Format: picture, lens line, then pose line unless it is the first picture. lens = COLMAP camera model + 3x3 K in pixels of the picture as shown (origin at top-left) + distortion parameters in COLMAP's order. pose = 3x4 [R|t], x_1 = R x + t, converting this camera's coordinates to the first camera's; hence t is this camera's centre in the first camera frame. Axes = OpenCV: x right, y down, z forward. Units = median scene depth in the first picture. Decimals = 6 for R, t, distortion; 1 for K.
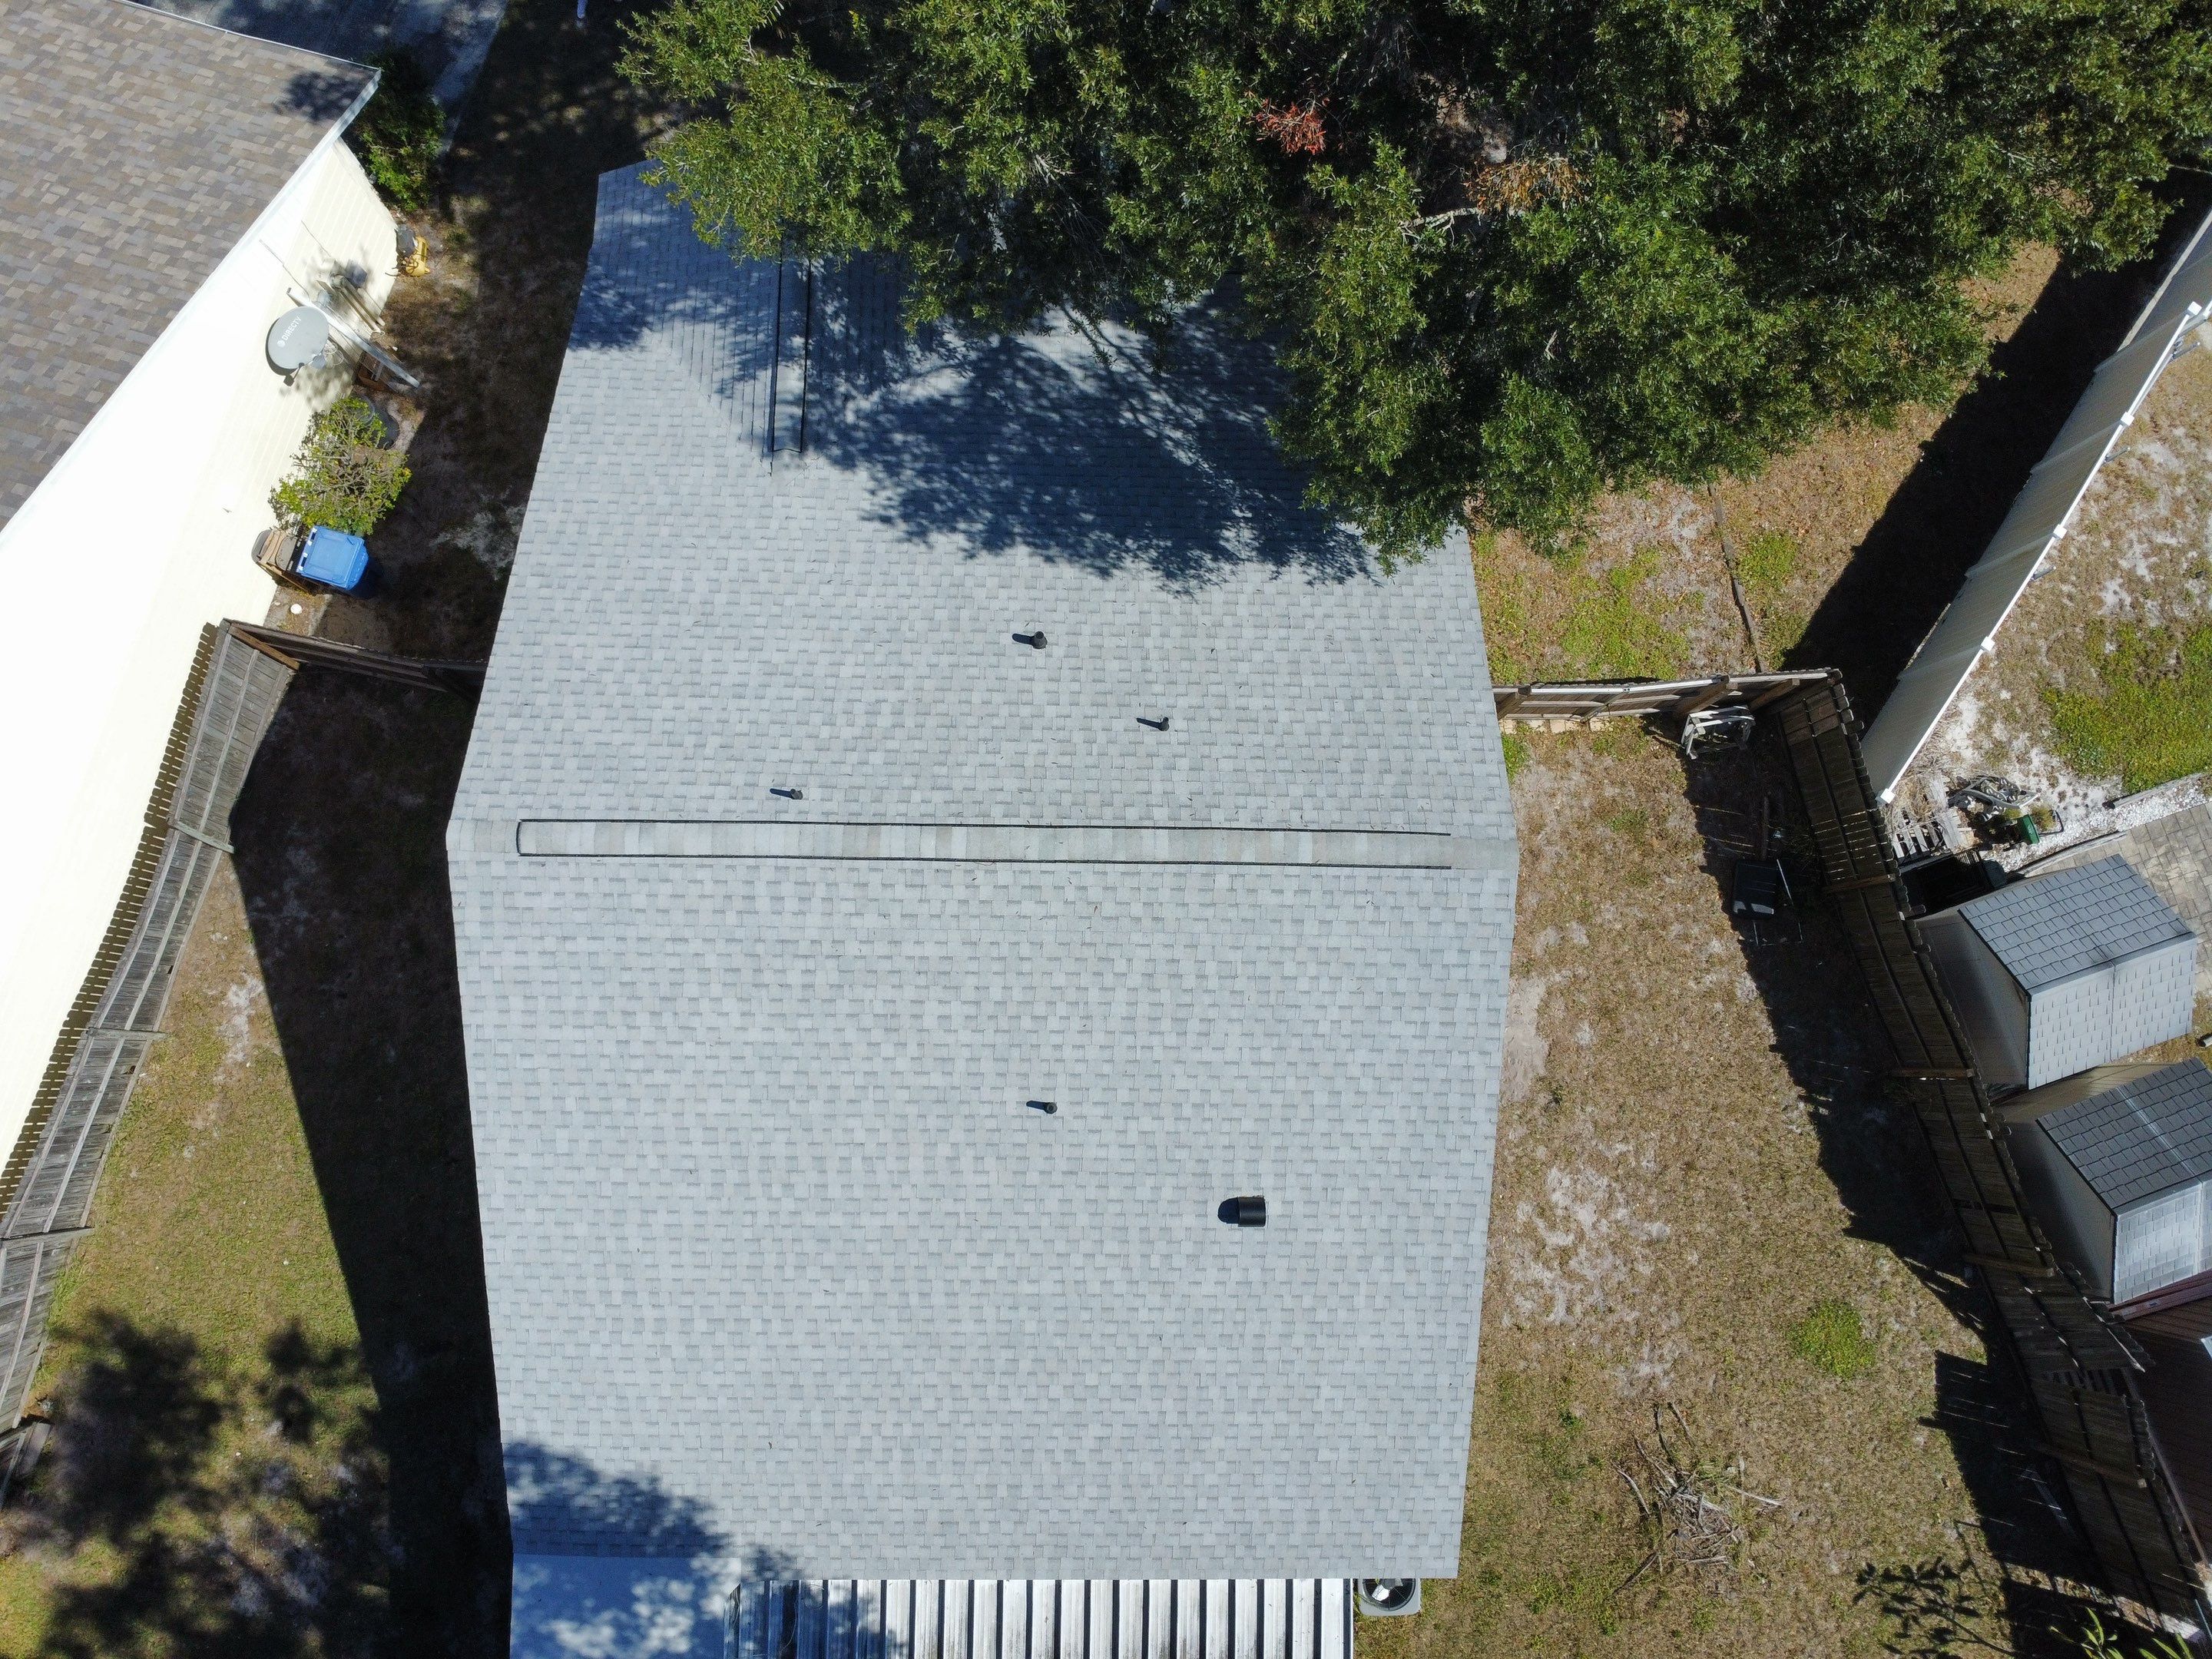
lens RADIAL K [[1607.4, 0, 1108.5], [0, 1607.4, 819.3], [0, 0, 1]] dist [-0.035665, 0.007079]
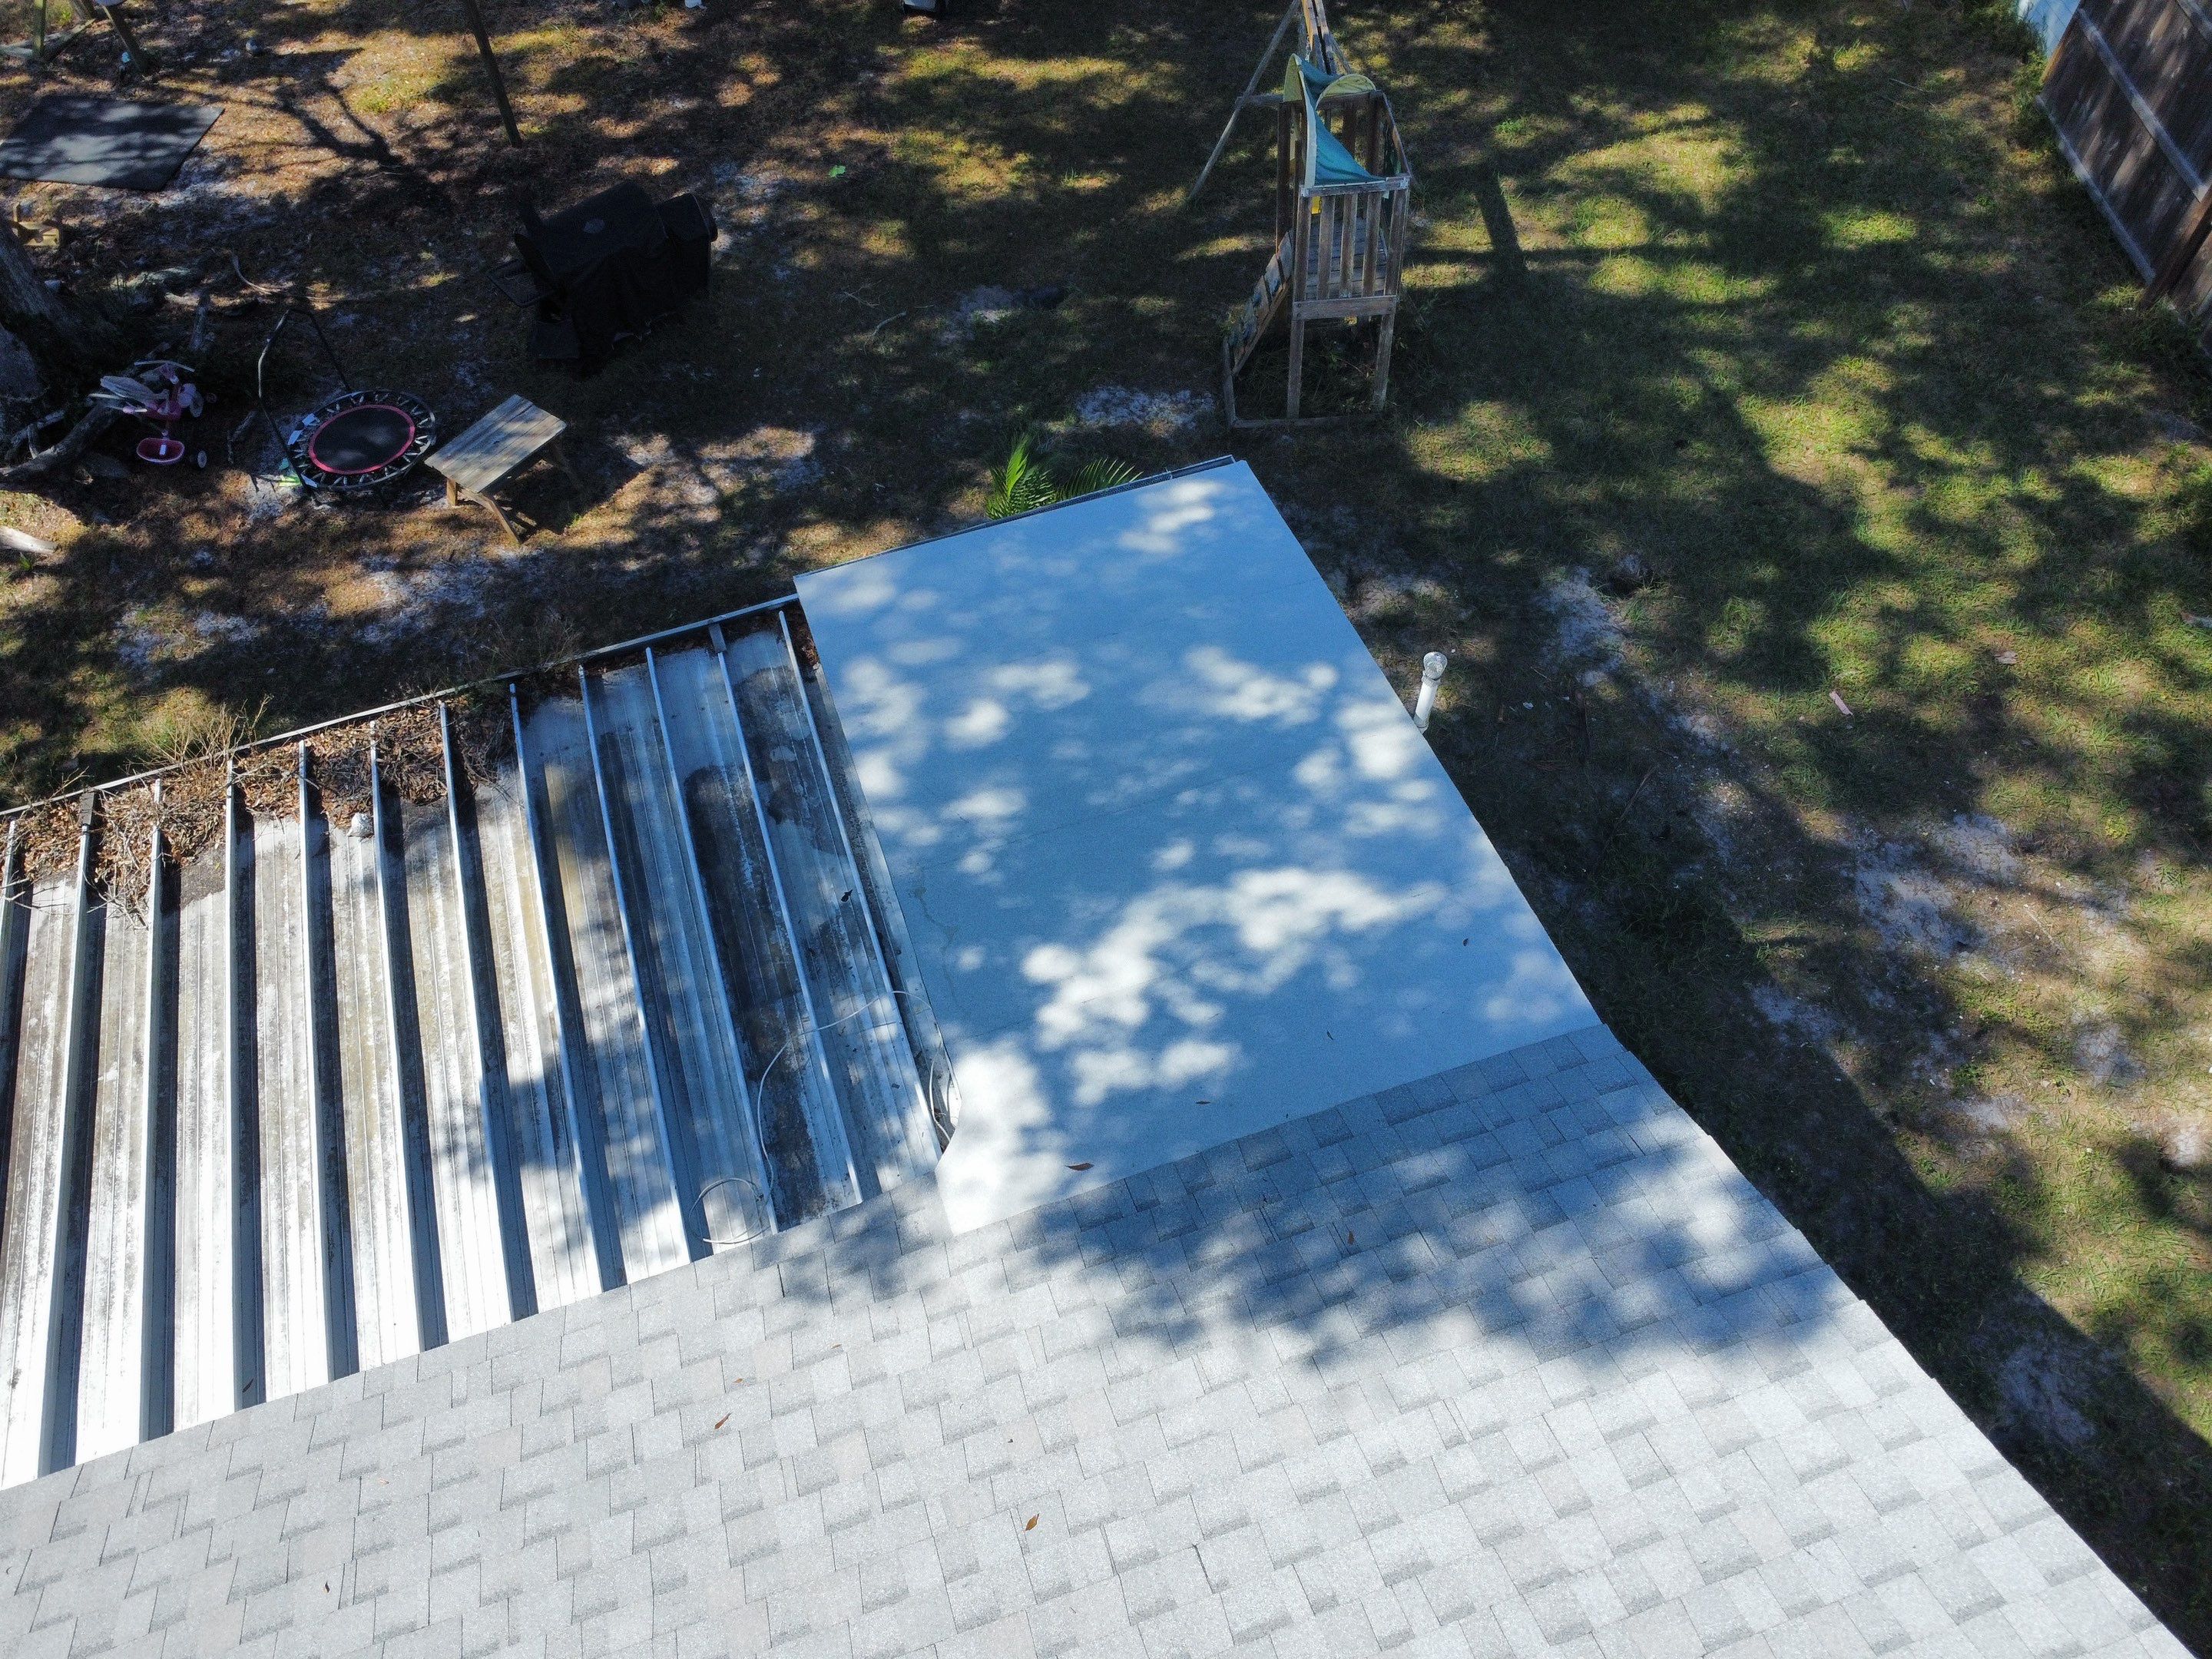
lens RADIAL K [[1607.4, 0, 1101.6], [0, 1607.4, 829.0], [0, 0, 1]] dist [-0.035665, 0.007079]
pose [[-0.941060, 0.262670, -0.213096, -0.203858], [-0.337129, -0.677397, 0.653818, 0.291562], [0.027388, 0.687123, 0.726025, 0.690797]]
